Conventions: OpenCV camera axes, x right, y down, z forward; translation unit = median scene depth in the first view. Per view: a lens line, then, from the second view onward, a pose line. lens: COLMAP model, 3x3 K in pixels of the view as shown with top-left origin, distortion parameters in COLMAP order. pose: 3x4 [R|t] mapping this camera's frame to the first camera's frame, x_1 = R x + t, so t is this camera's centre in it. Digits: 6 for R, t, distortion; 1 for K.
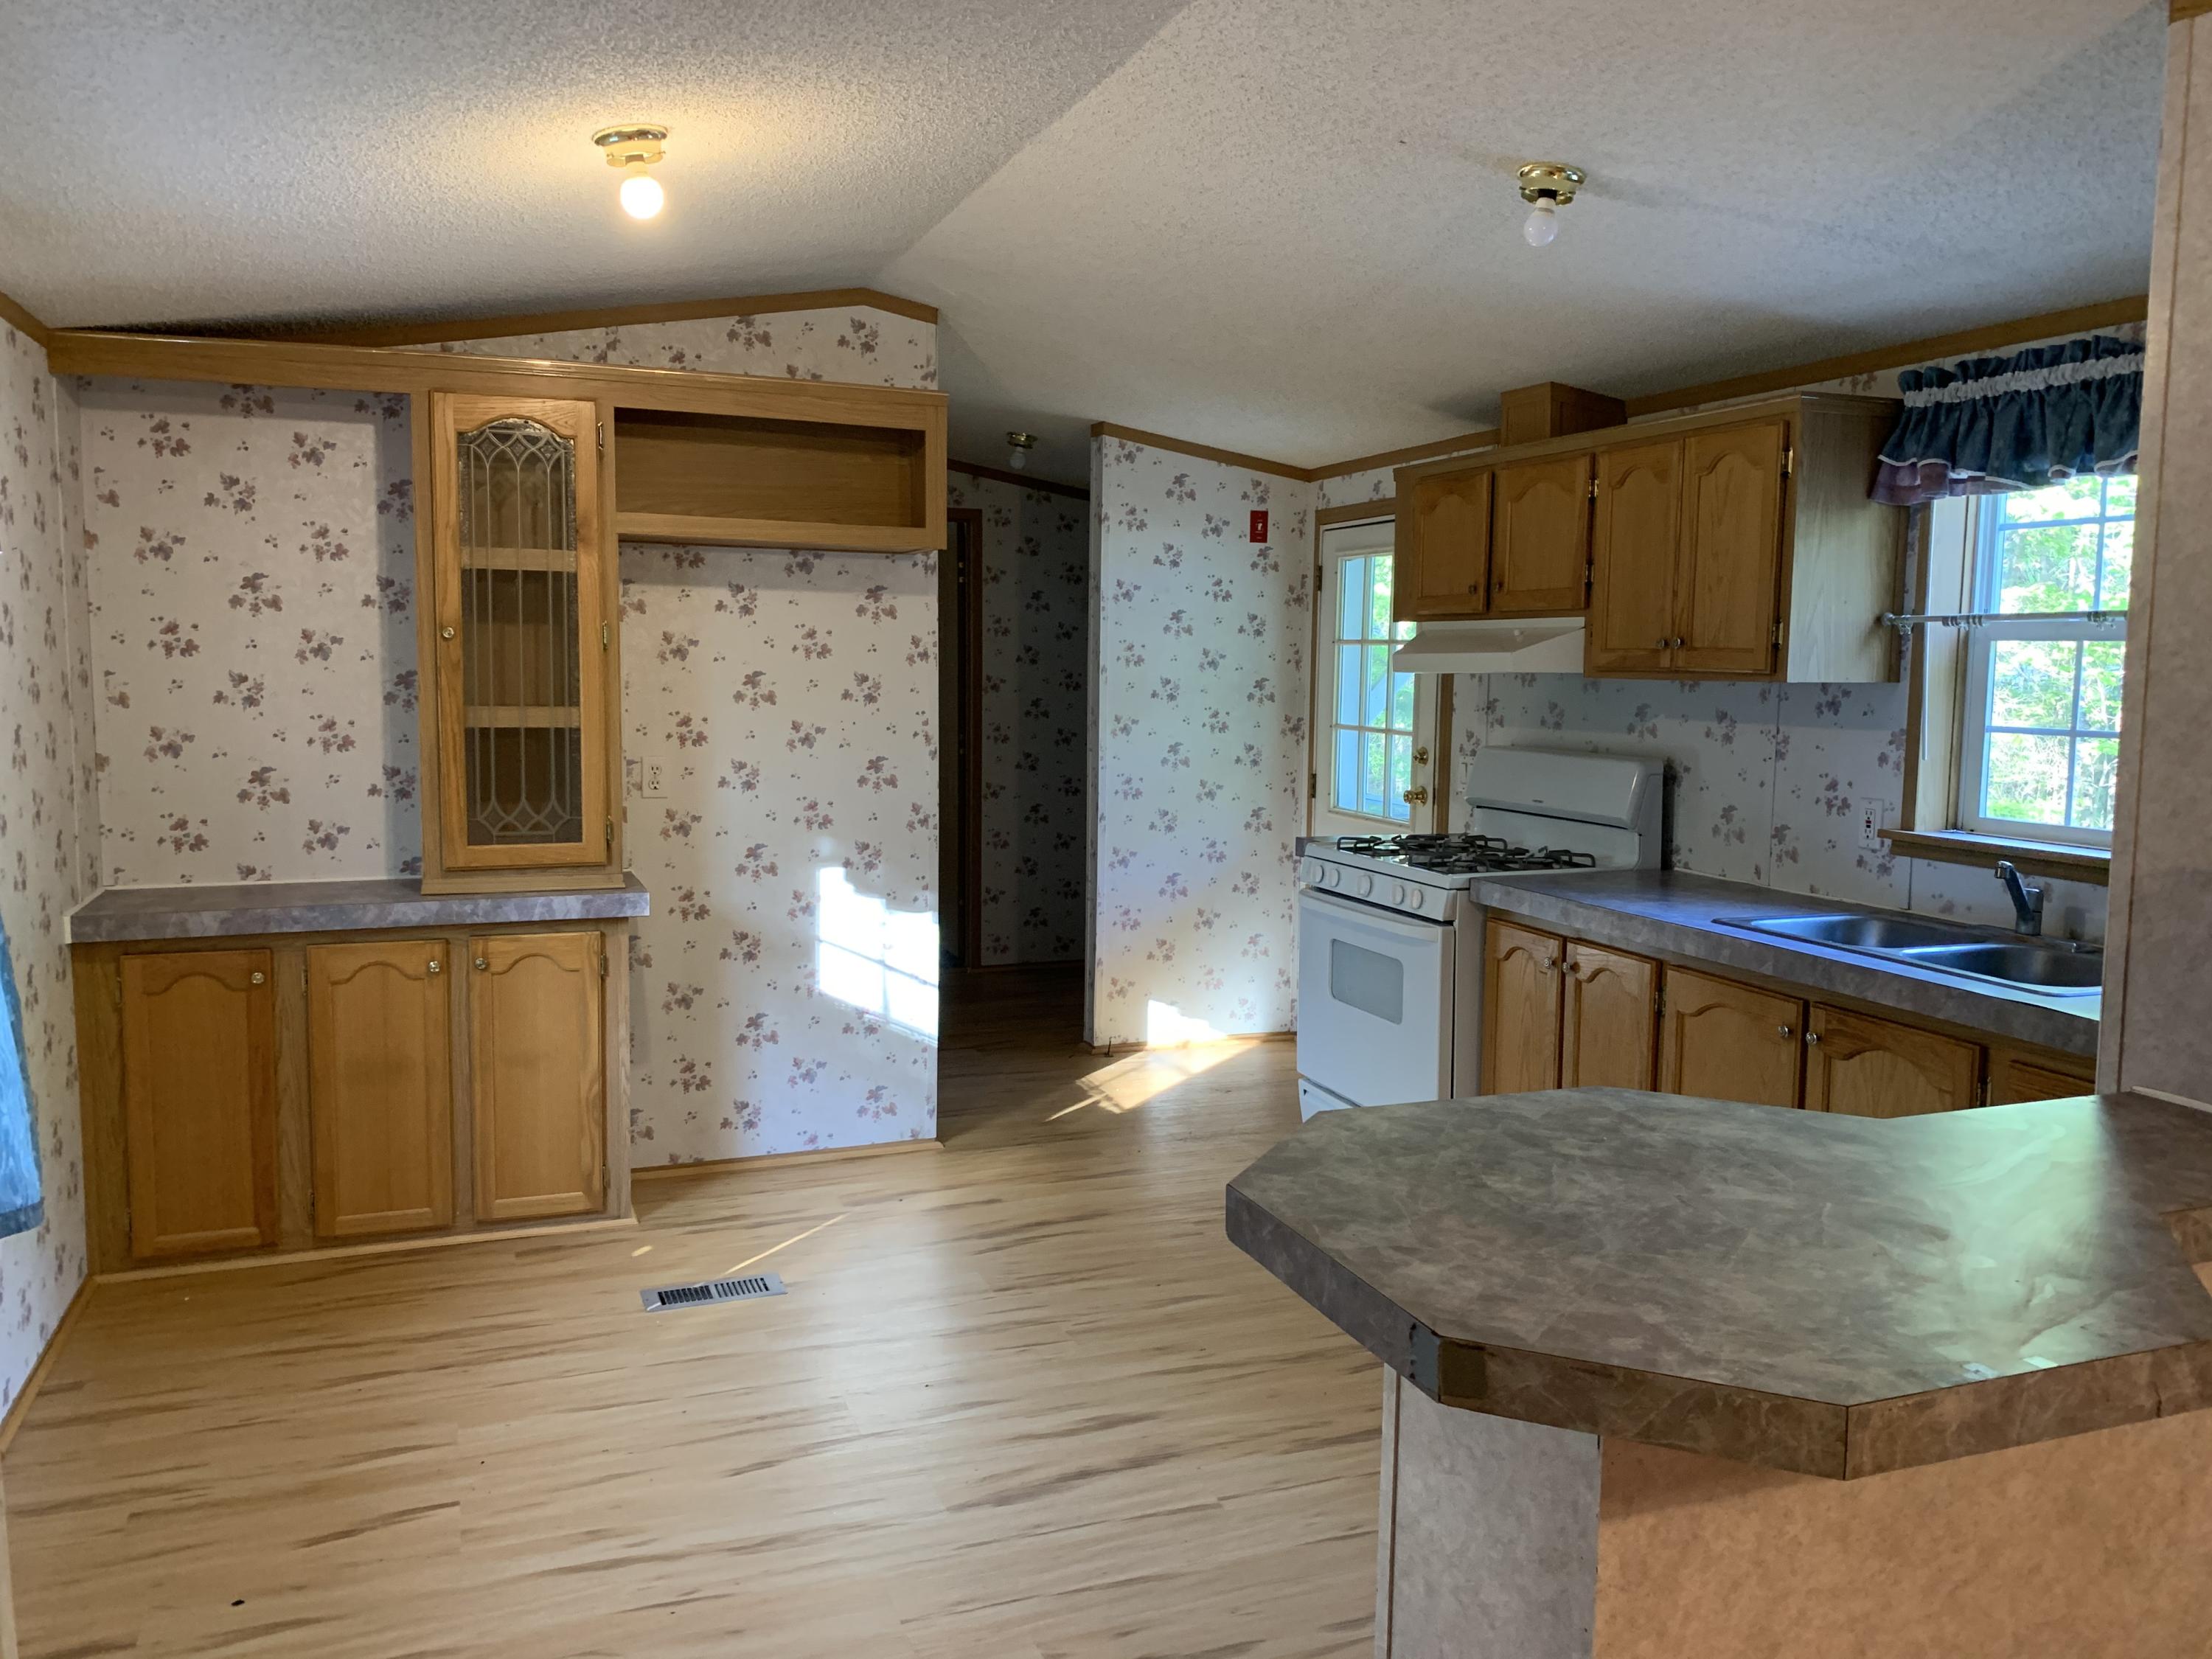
lens RADIAL K [[1685.8, 0, 1105.8], [0, 1685.8, 818.3], [0, 0, 1]] dist [0.055476, -0.074711]
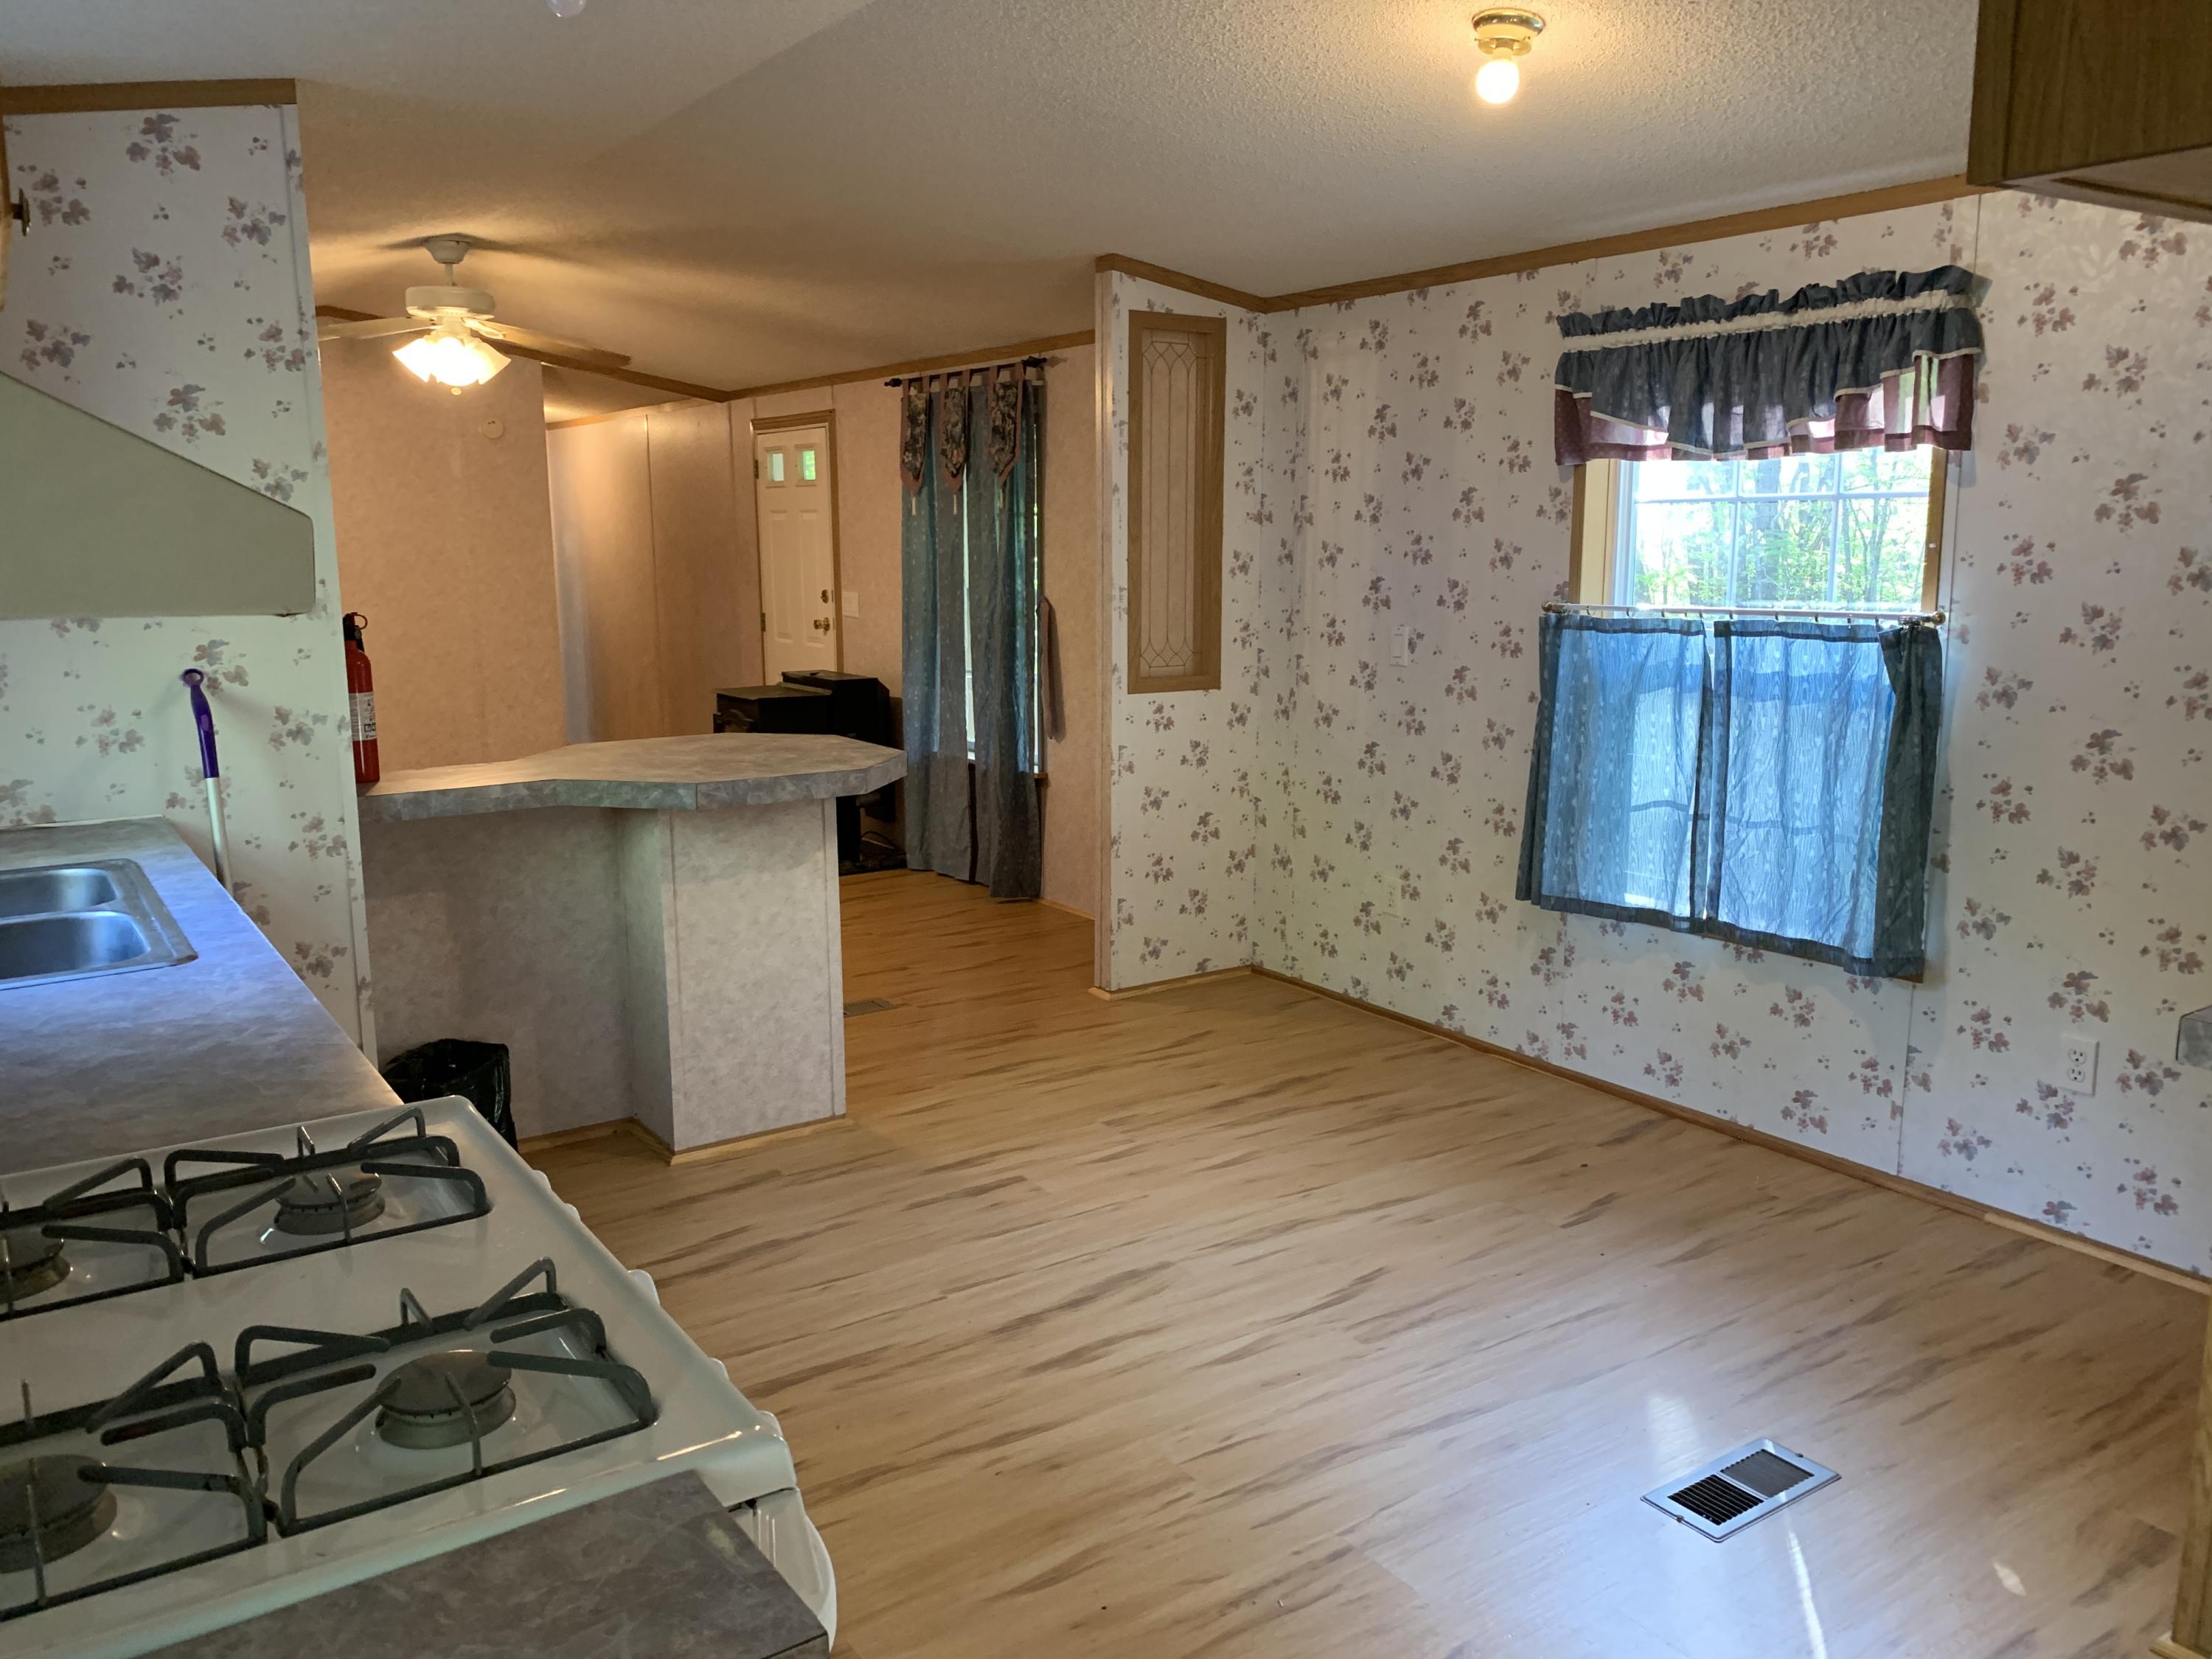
lens RADIAL K [[1685.8, 0, 1087.5], [0, 1685.8, 801.7], [0, 0, 1]] dist [0.055476, -0.074711]
pose [[-0.973951, 0.032576, -0.224408, 0.151586], [-0.026040, 0.967013, 0.253394, -0.136568], [0.225260, 0.252637, -0.940974, 1.403834]]
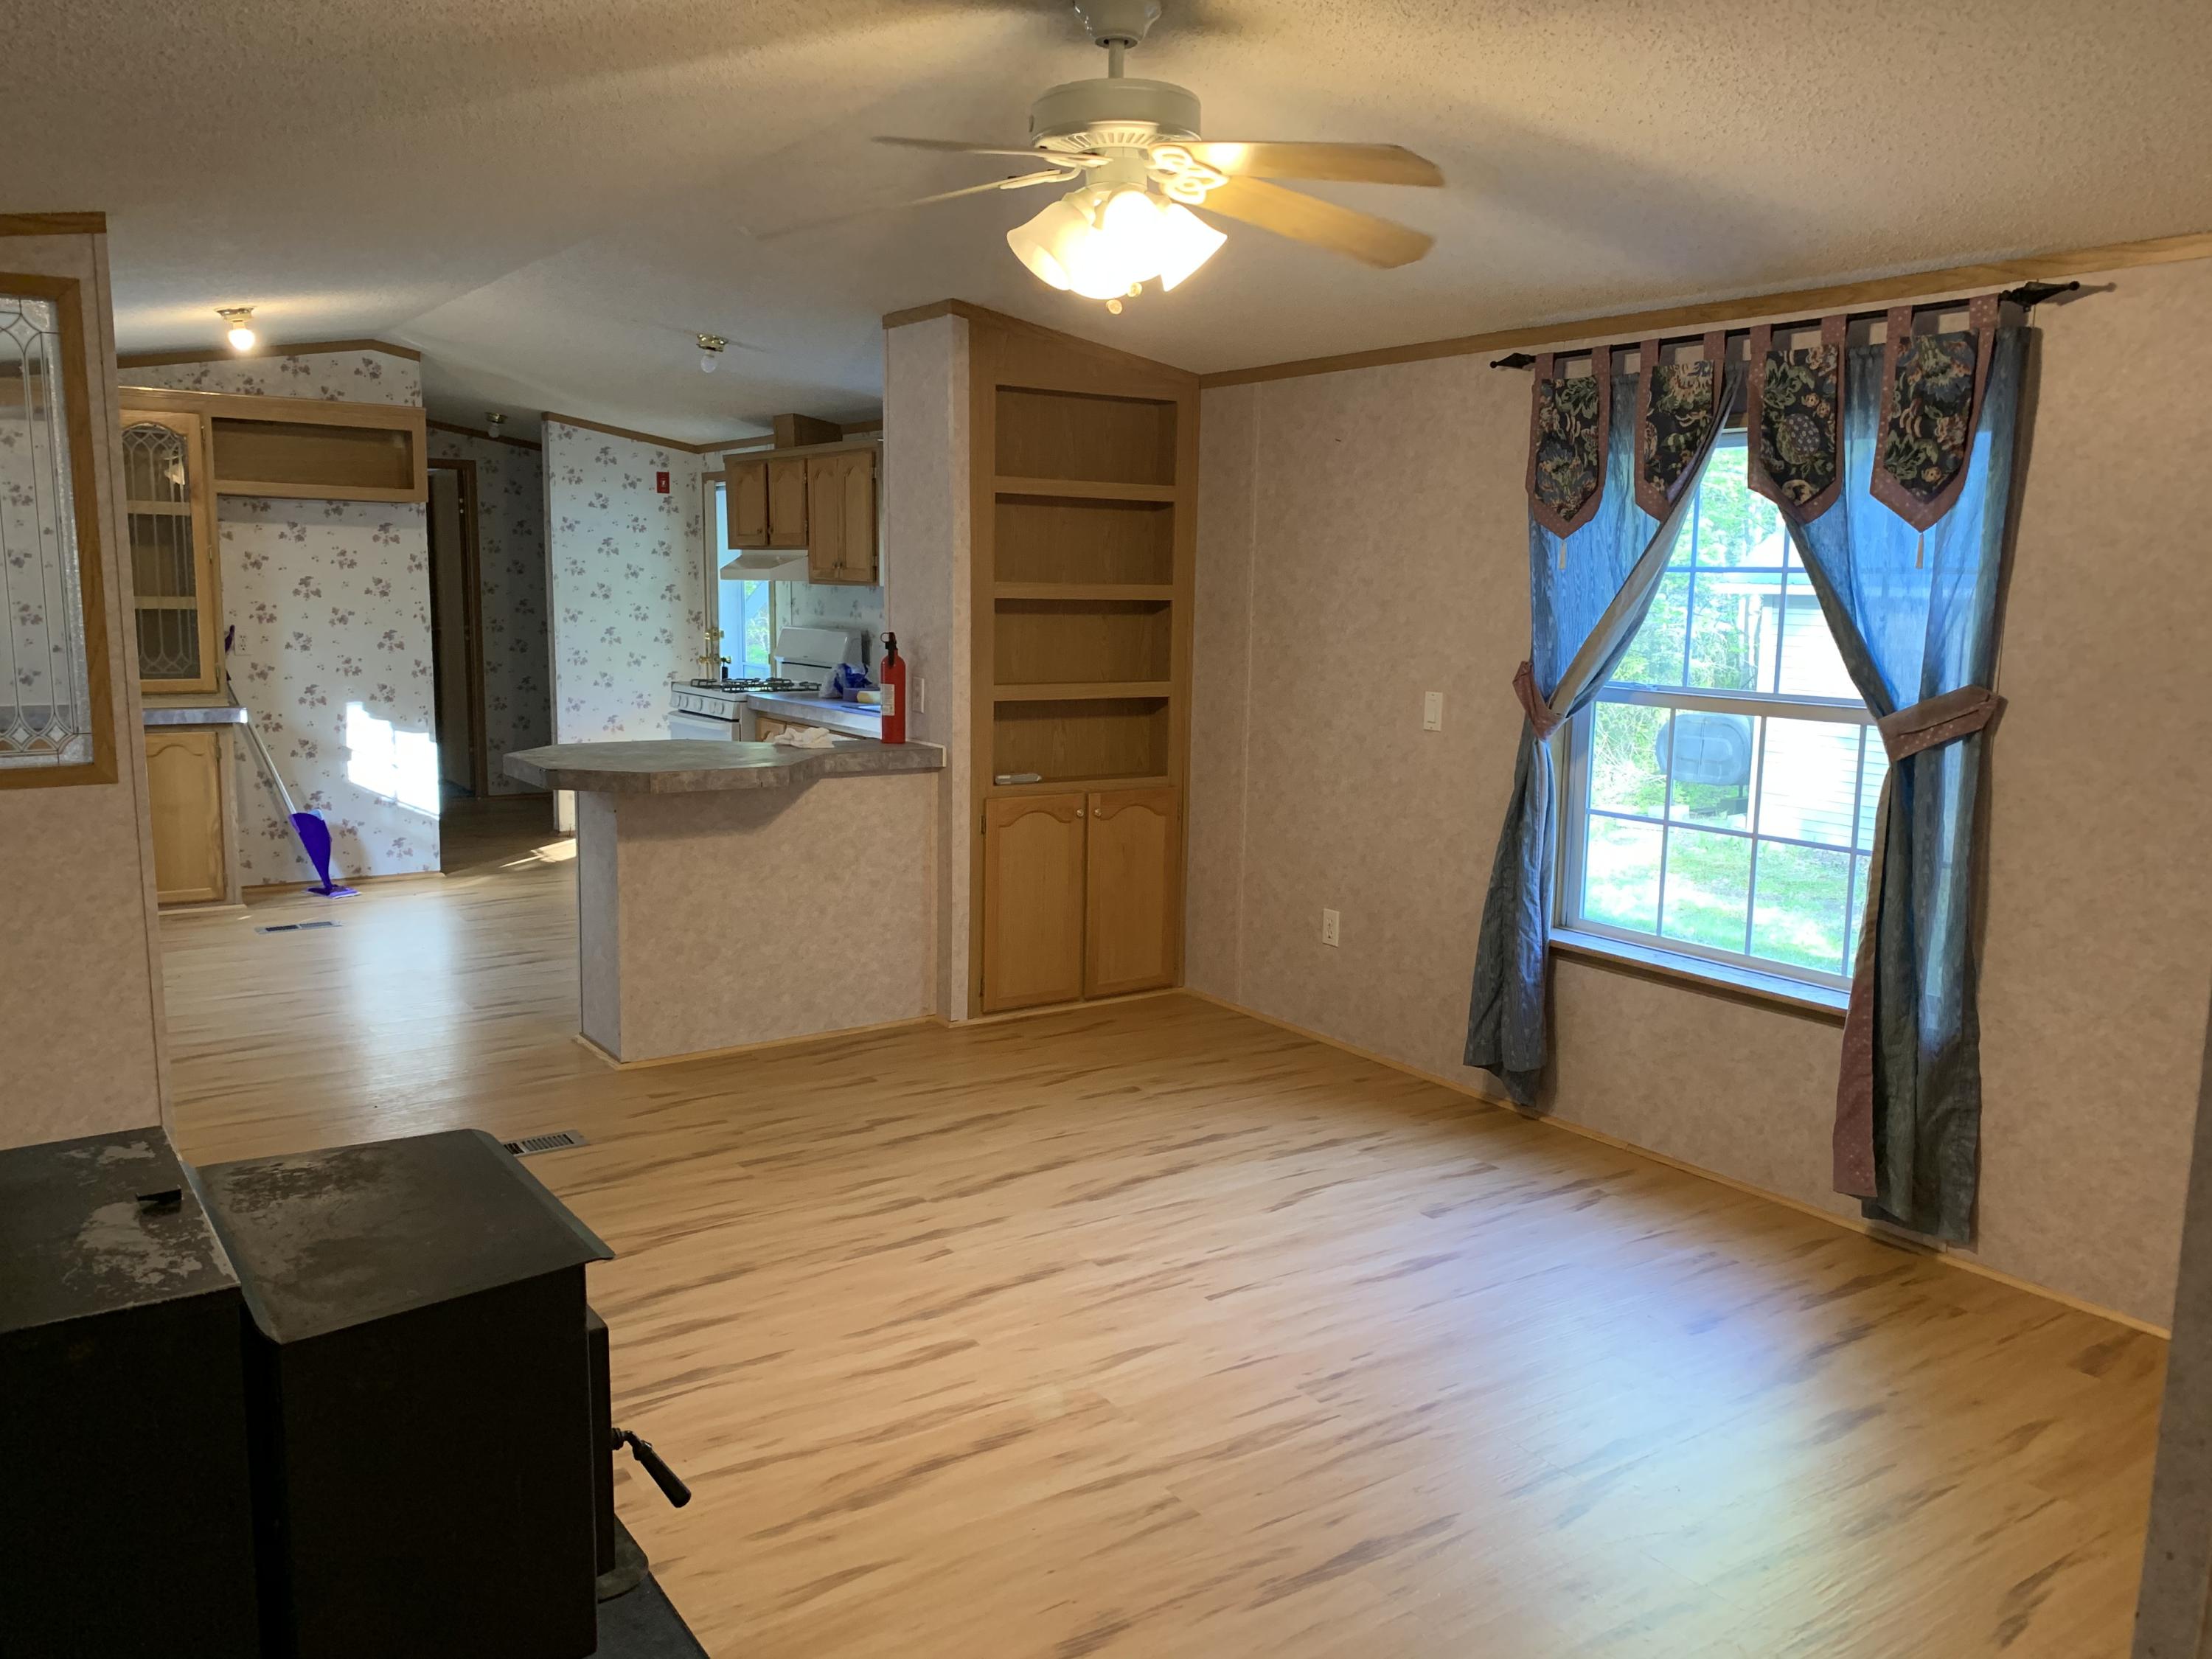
lens RADIAL K [[1685.8, 0, 1084.9], [0, 1685.8, 824.3], [0, 0, 1]] dist [0.055476, -0.074711]
pose [[0.973795, -0.028467, 0.225637, 0.159816], [0.016729, 0.998413, 0.053765, 0.083741], [-0.226810, -0.048581, 0.972727, -0.851329]]
